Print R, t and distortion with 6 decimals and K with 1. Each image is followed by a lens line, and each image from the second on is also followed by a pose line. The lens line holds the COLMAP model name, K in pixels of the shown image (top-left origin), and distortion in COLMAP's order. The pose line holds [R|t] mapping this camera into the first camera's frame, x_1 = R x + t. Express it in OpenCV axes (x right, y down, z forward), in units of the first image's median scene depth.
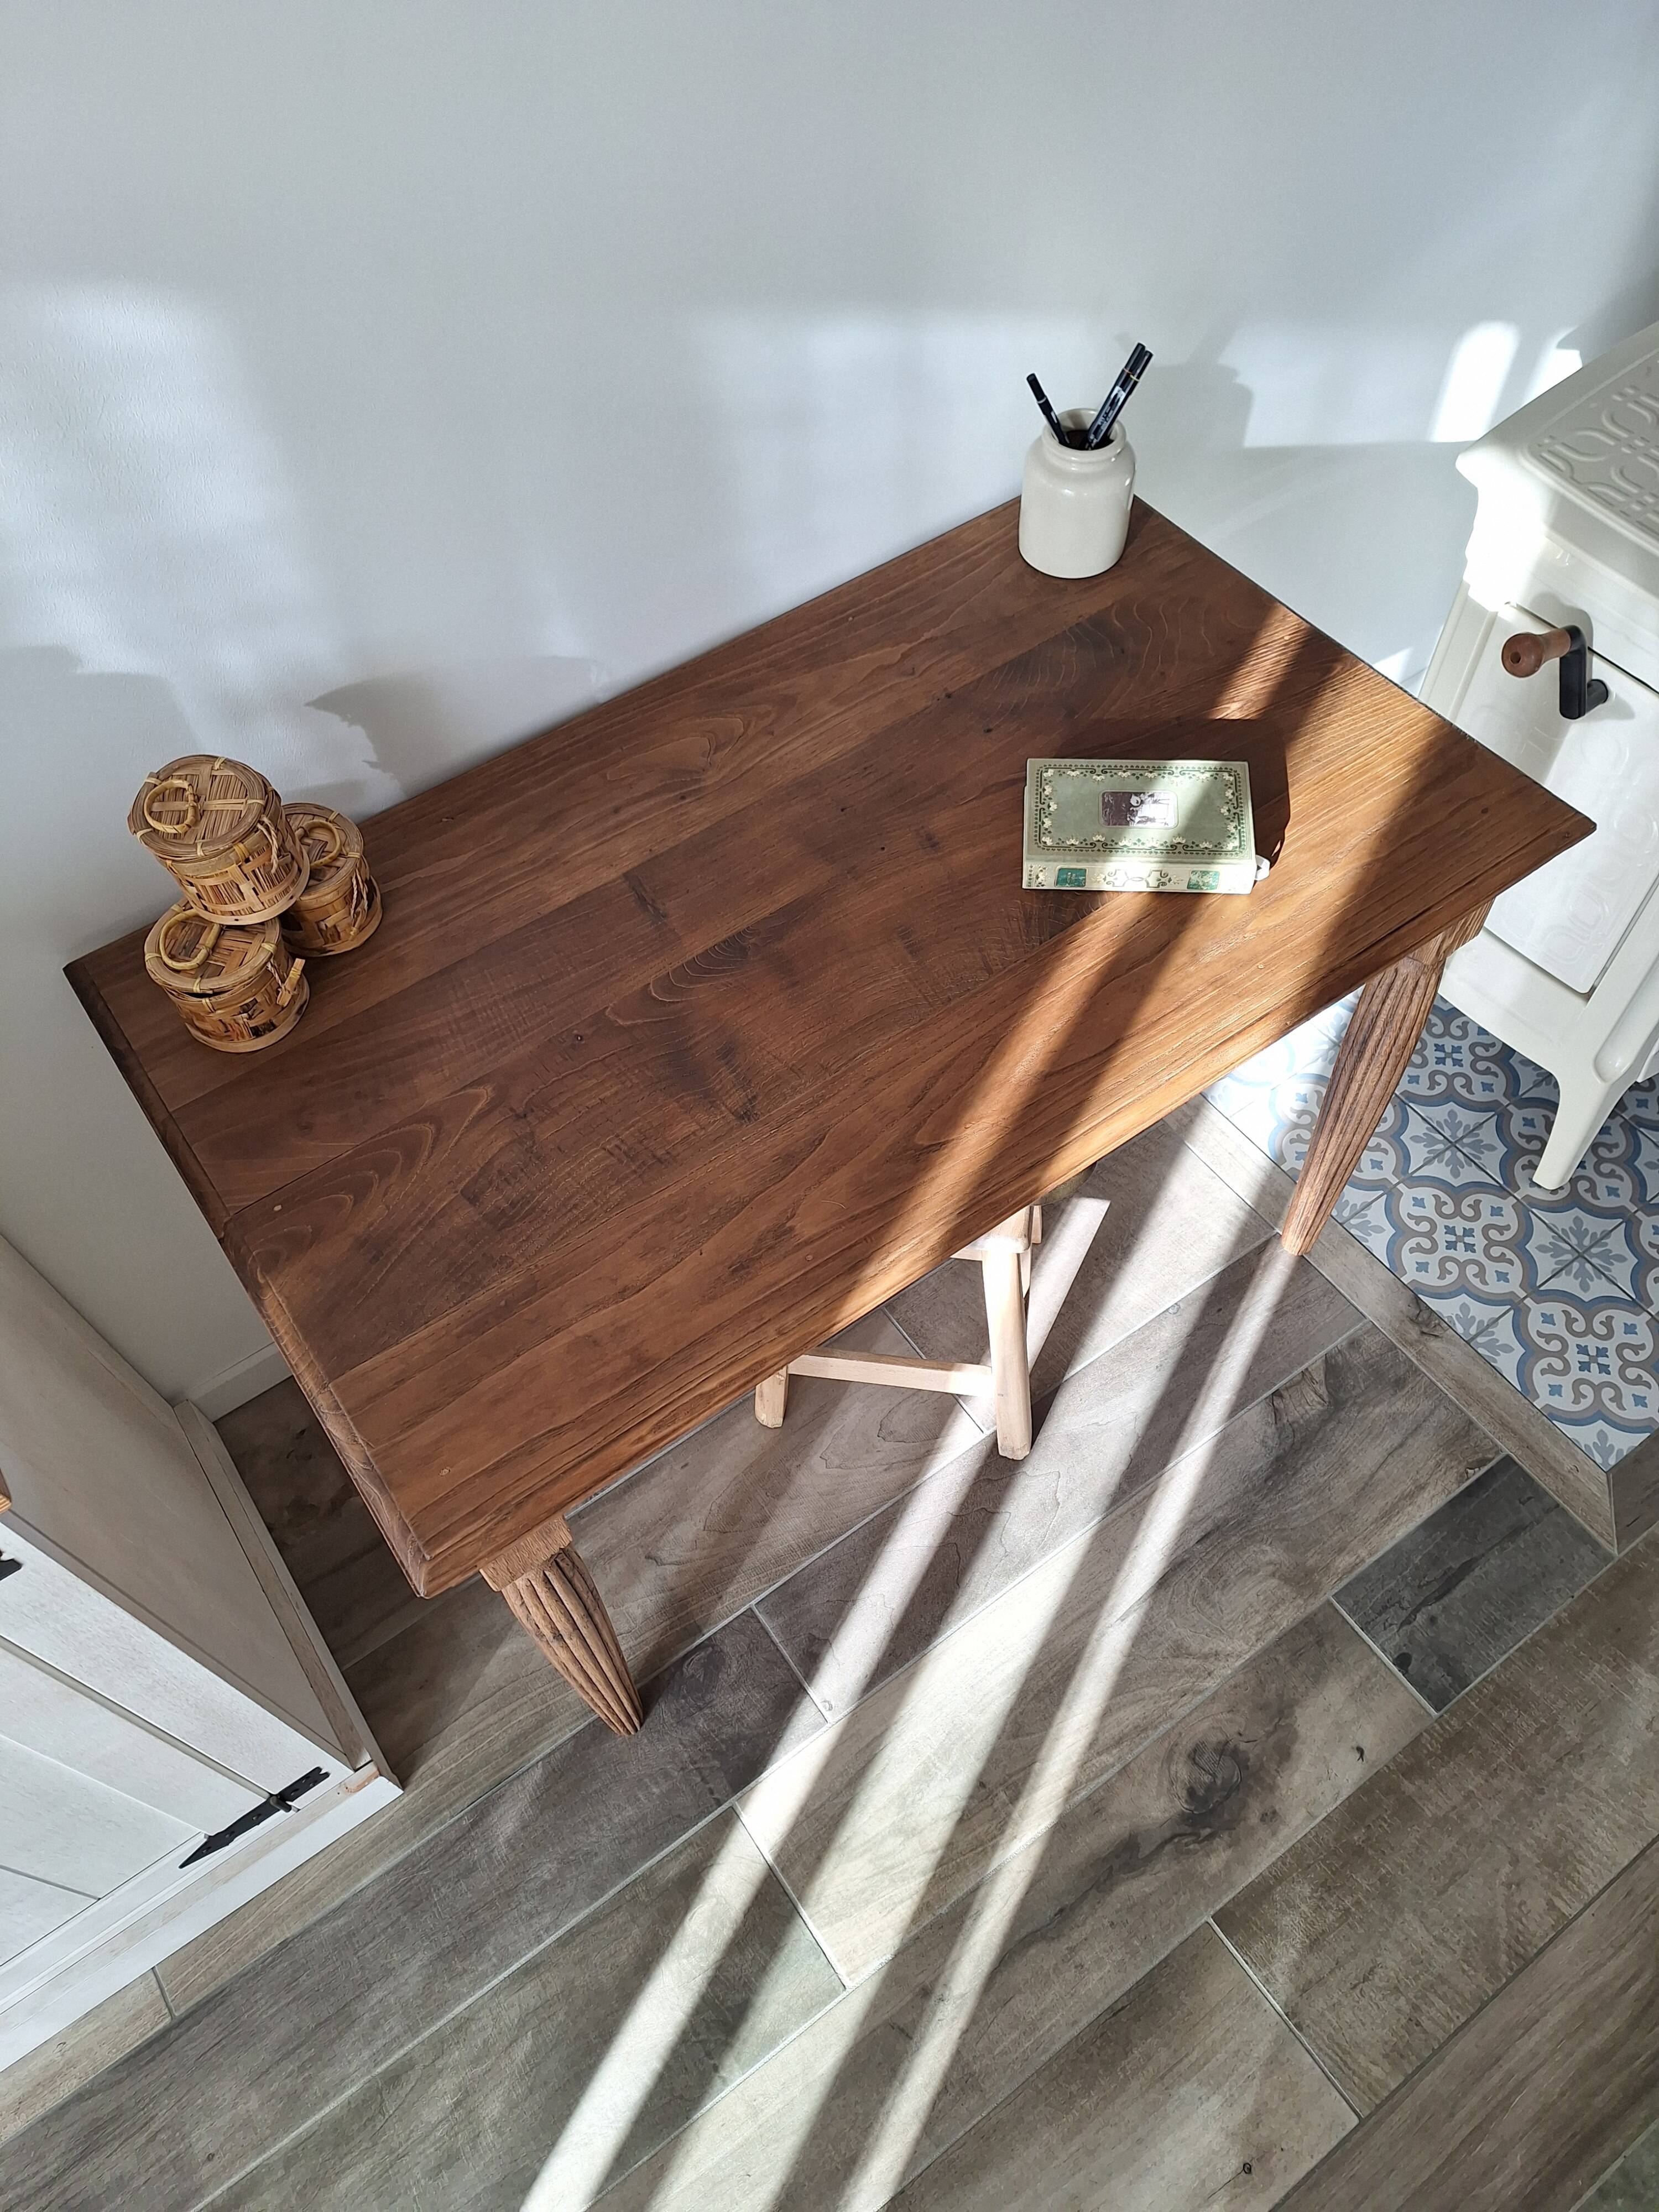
lens RADIAL K [[1576.1, 0, 858.4], [0, 1576.1, 1147.1], [0, 0, 1]] dist [0.046443, -0.046934]
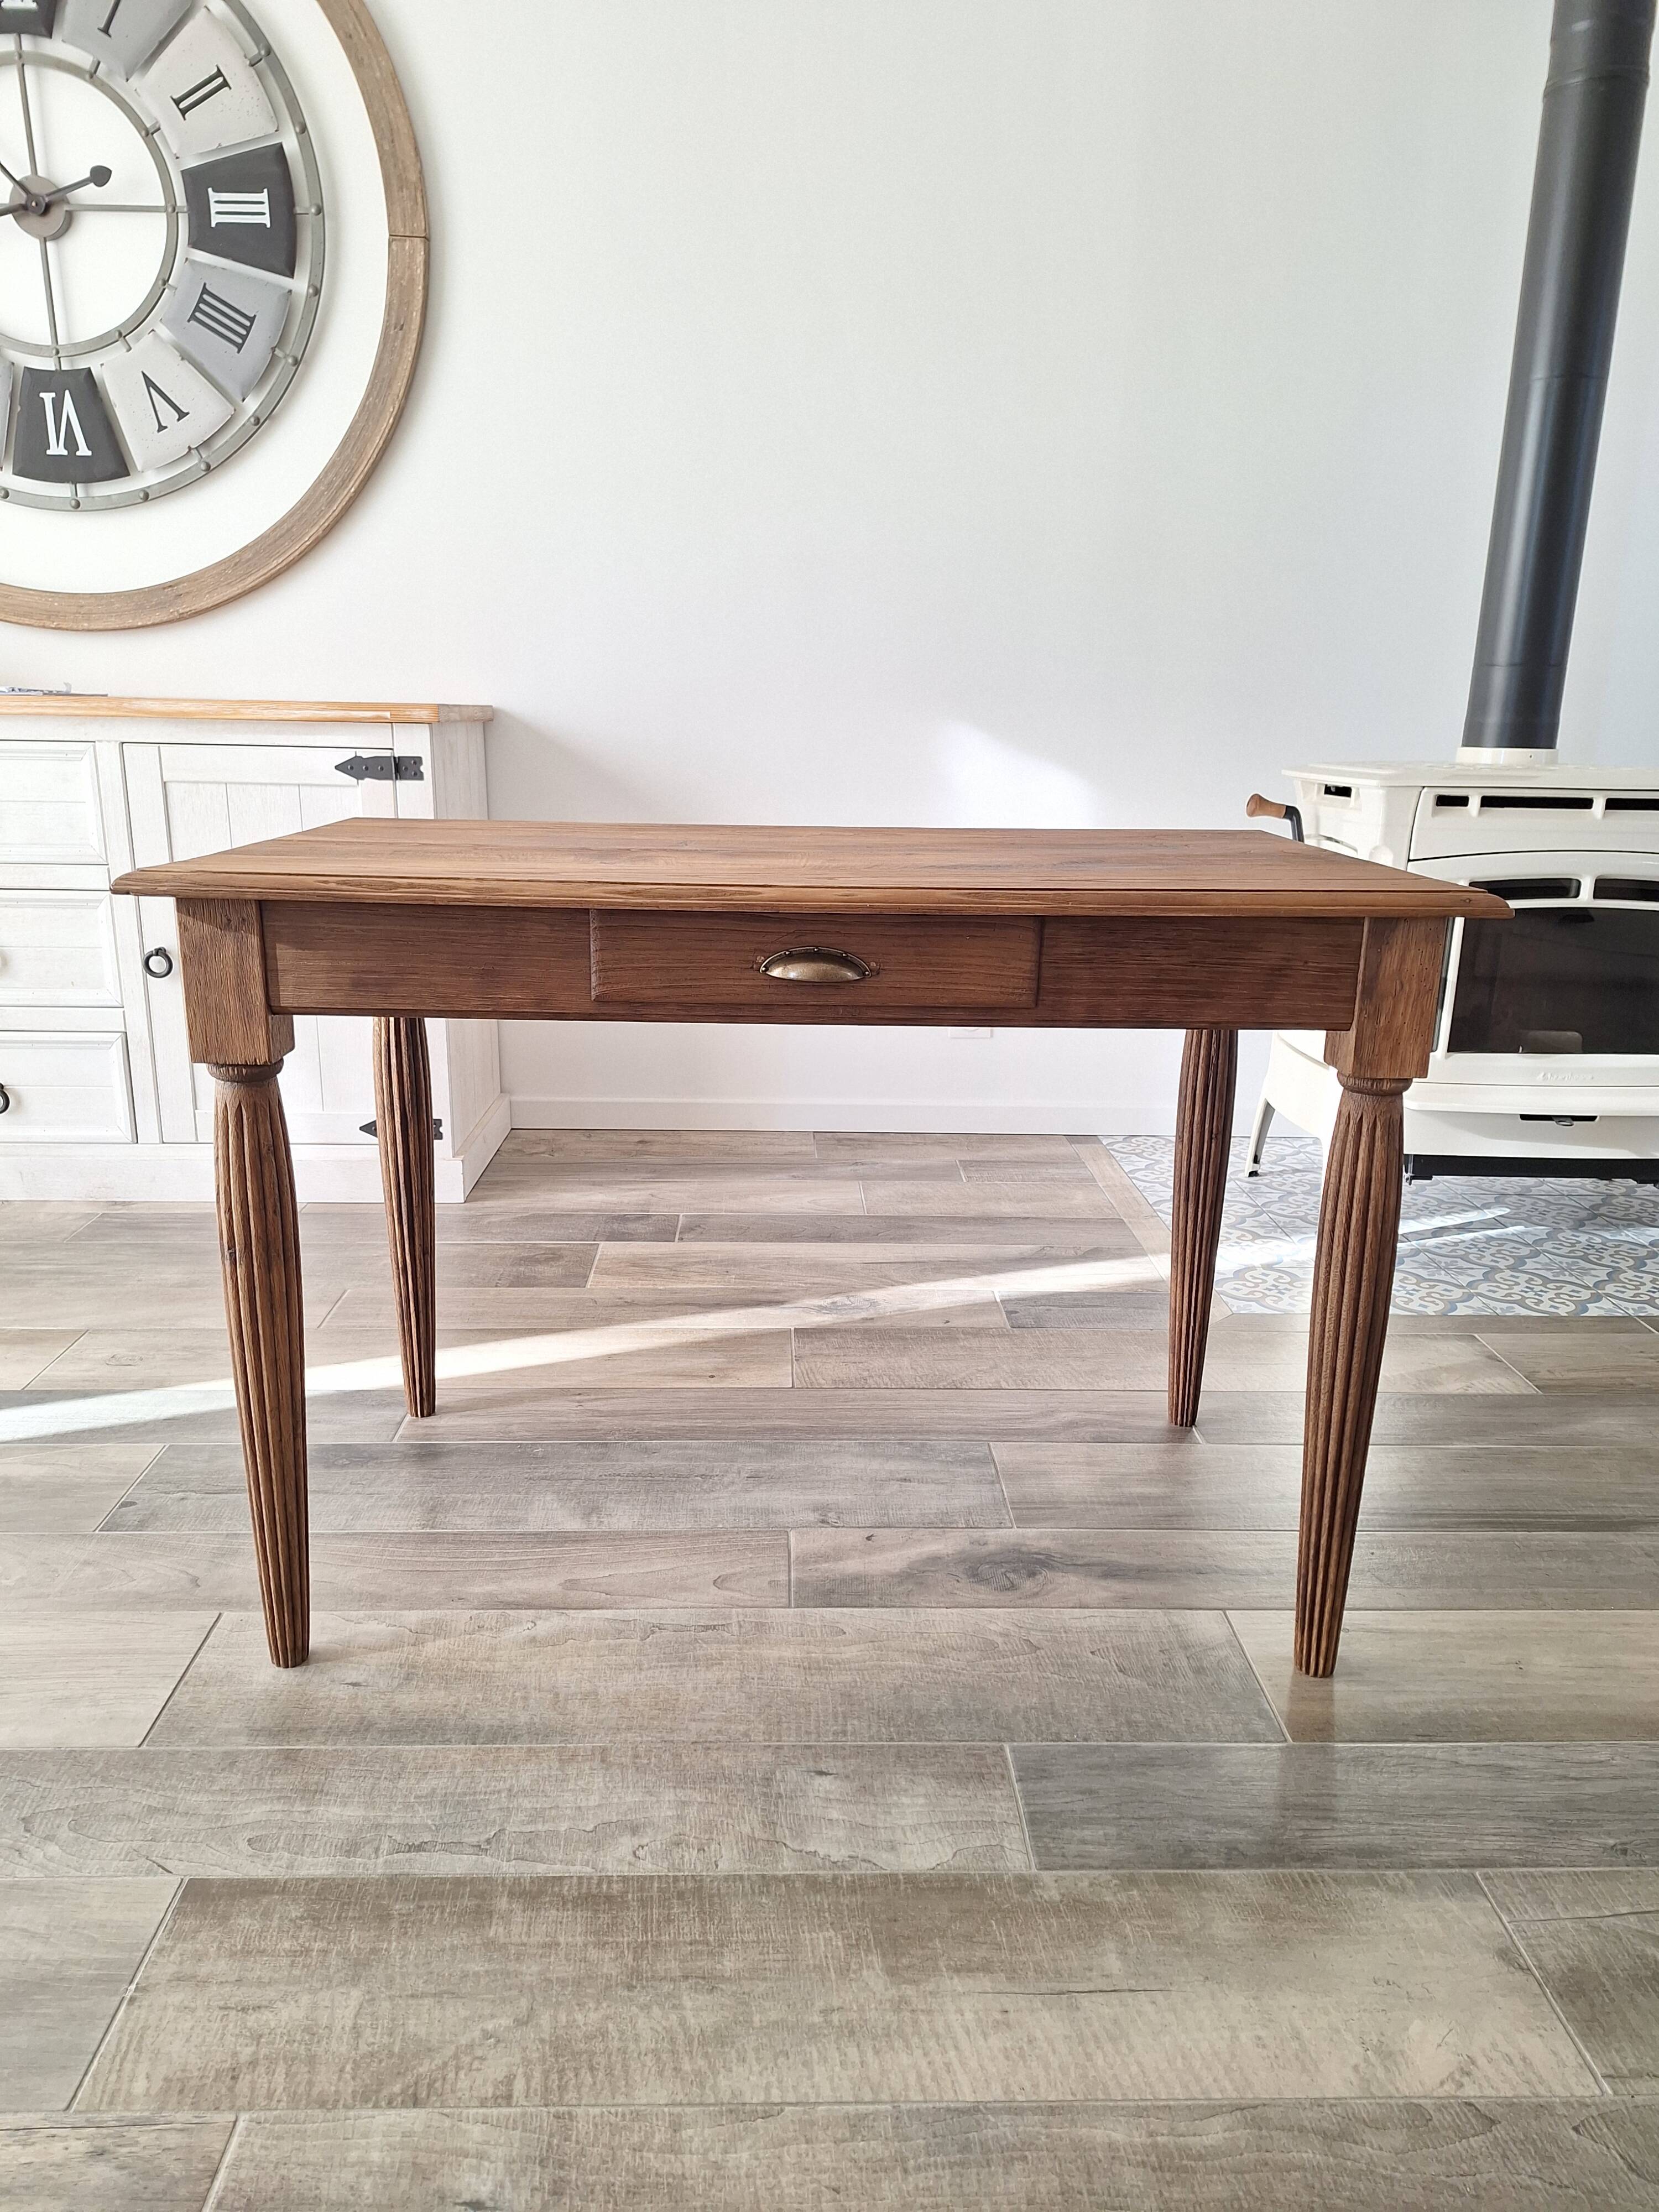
lens RADIAL K [[1573.6, 0, 828.7], [0, 1573.6, 1111.0], [0, 0, 1]] dist [0.065663, -0.073371]
pose [[0.820341, 0.182821, -0.541865, 0.545749], [-0.498529, 0.692867, -0.520965, 0.473906], [0.280197, 0.697504, 0.659528, 0.284616]]
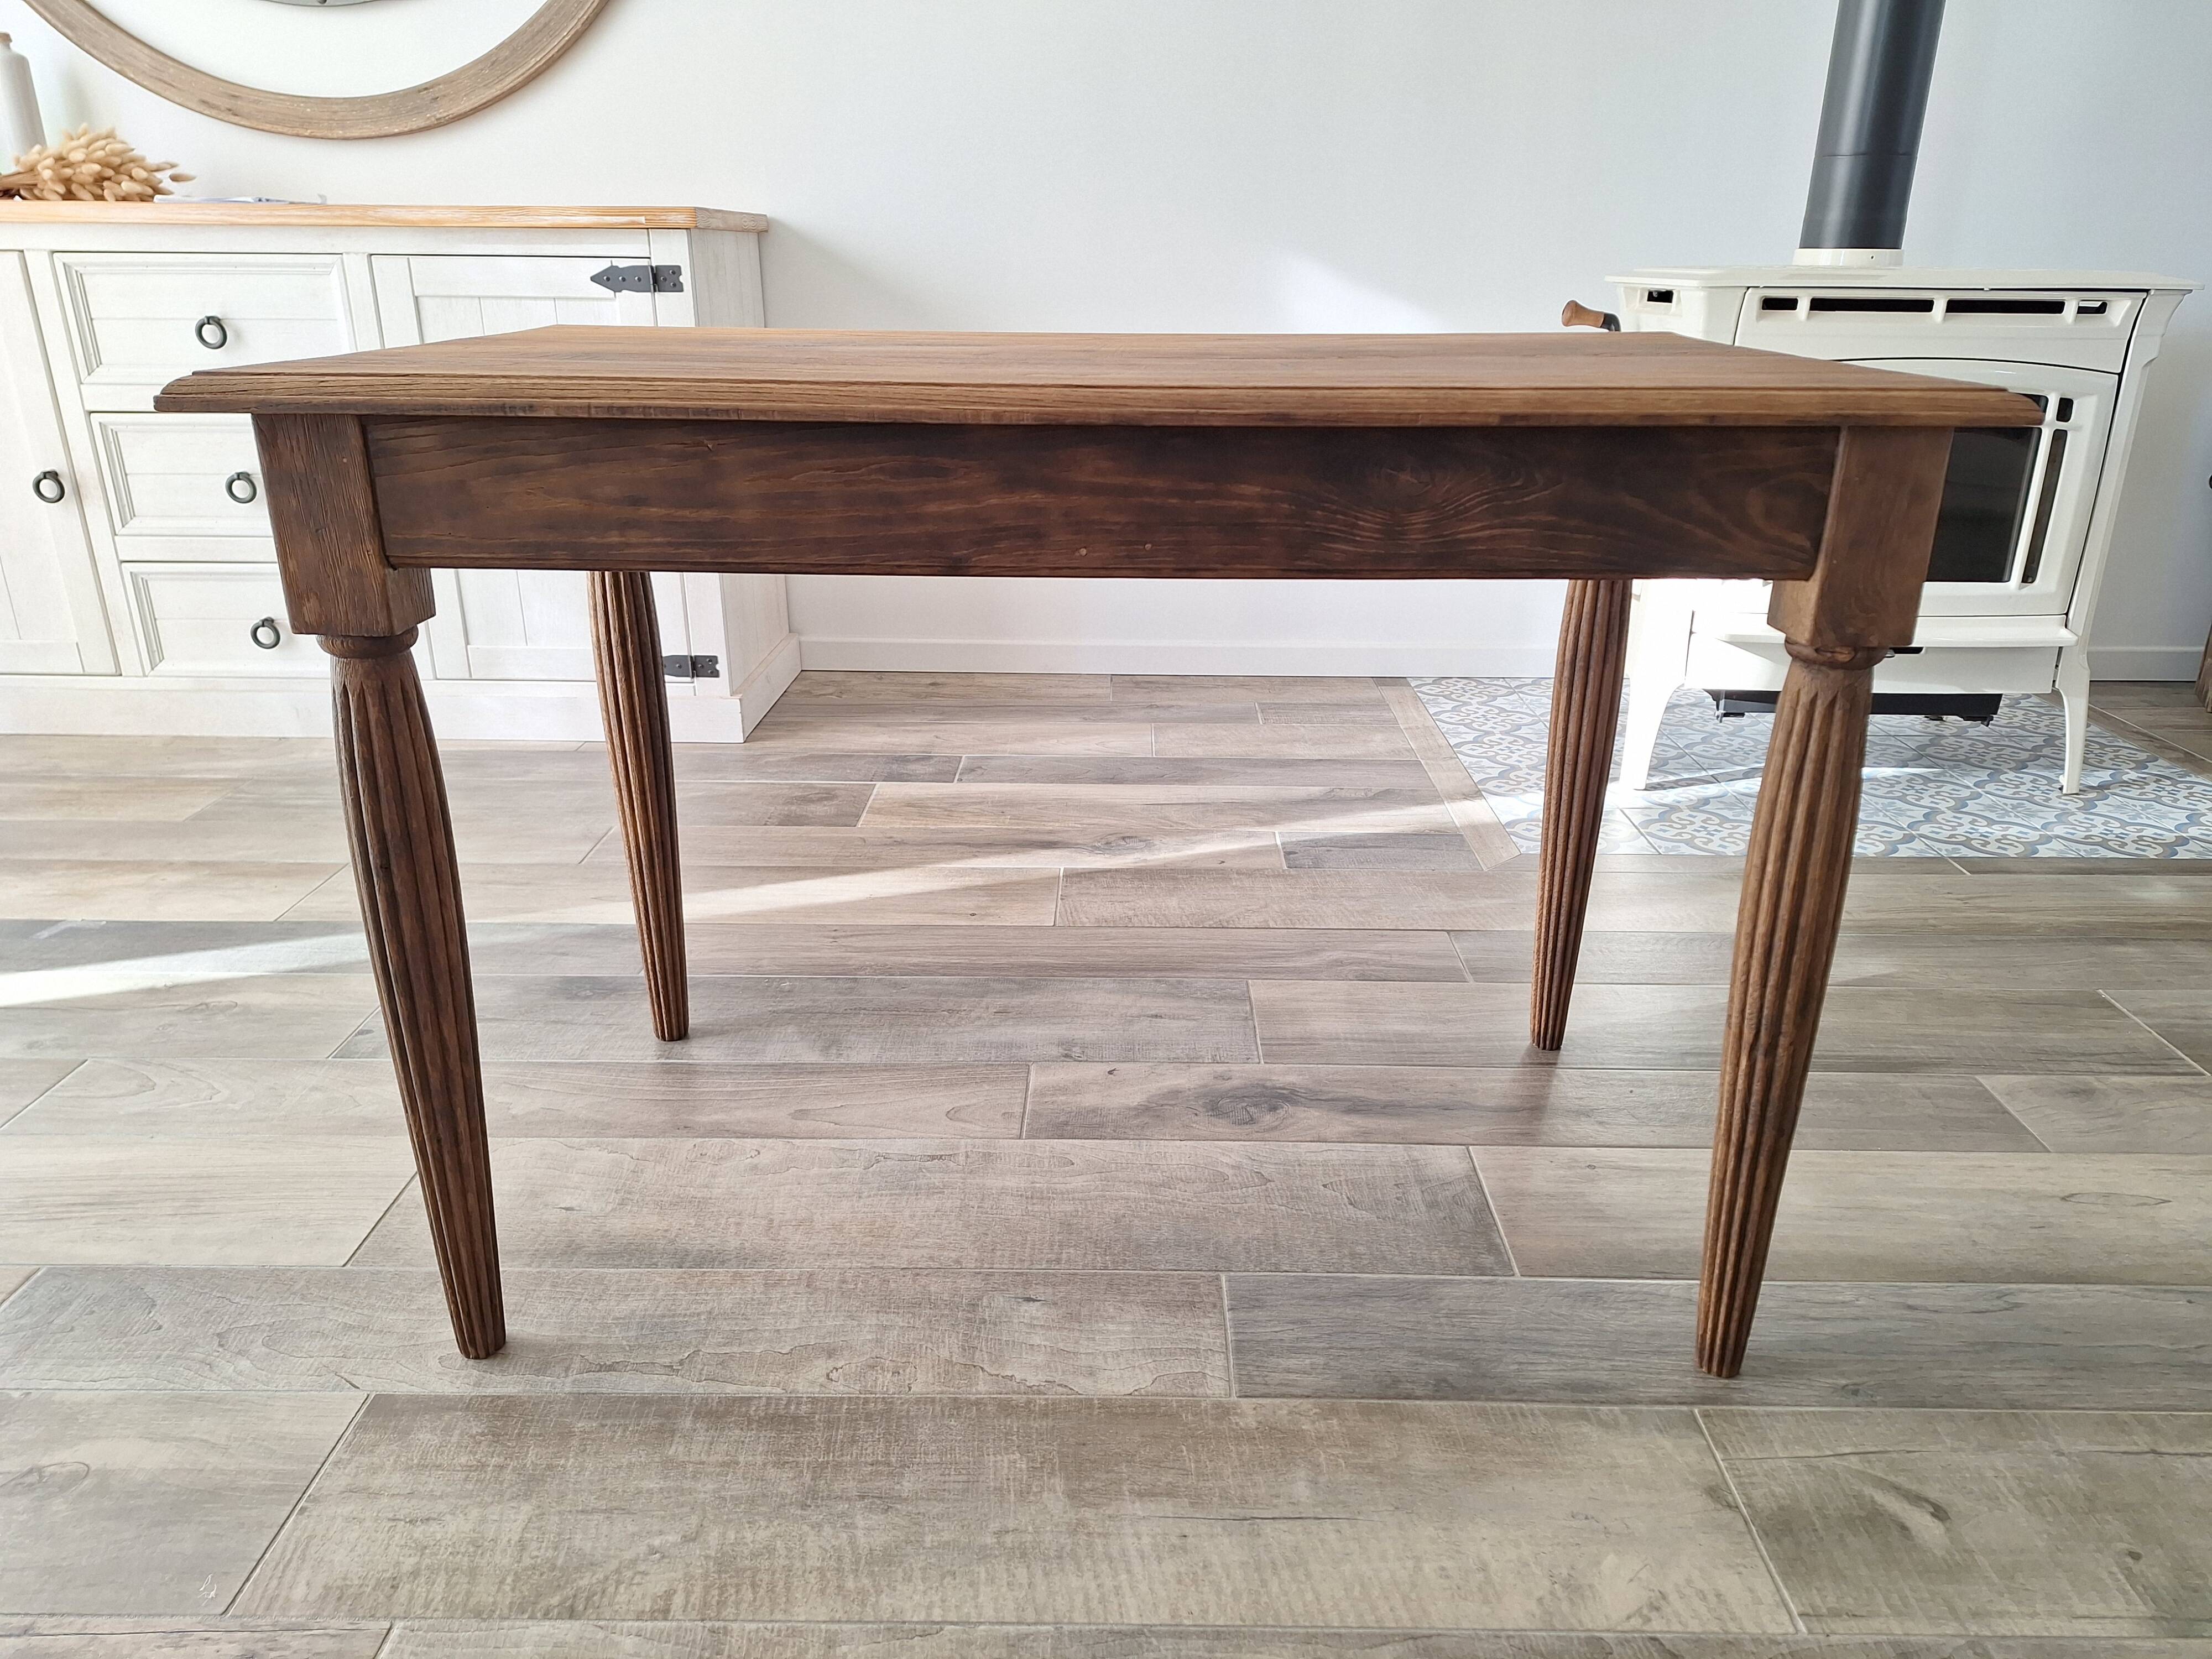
lens RADIAL K [[1573.6, 0, 1131.4], [0, 1573.6, 830.3], [0, 0, 1]] dist [0.065663, -0.073371]
pose [[0.800003, 0.239235, -0.550238, 0.585428], [-0.517395, 0.739424, -0.430760, 0.426756], [0.303806, 0.629300, 0.715320, 0.358254]]
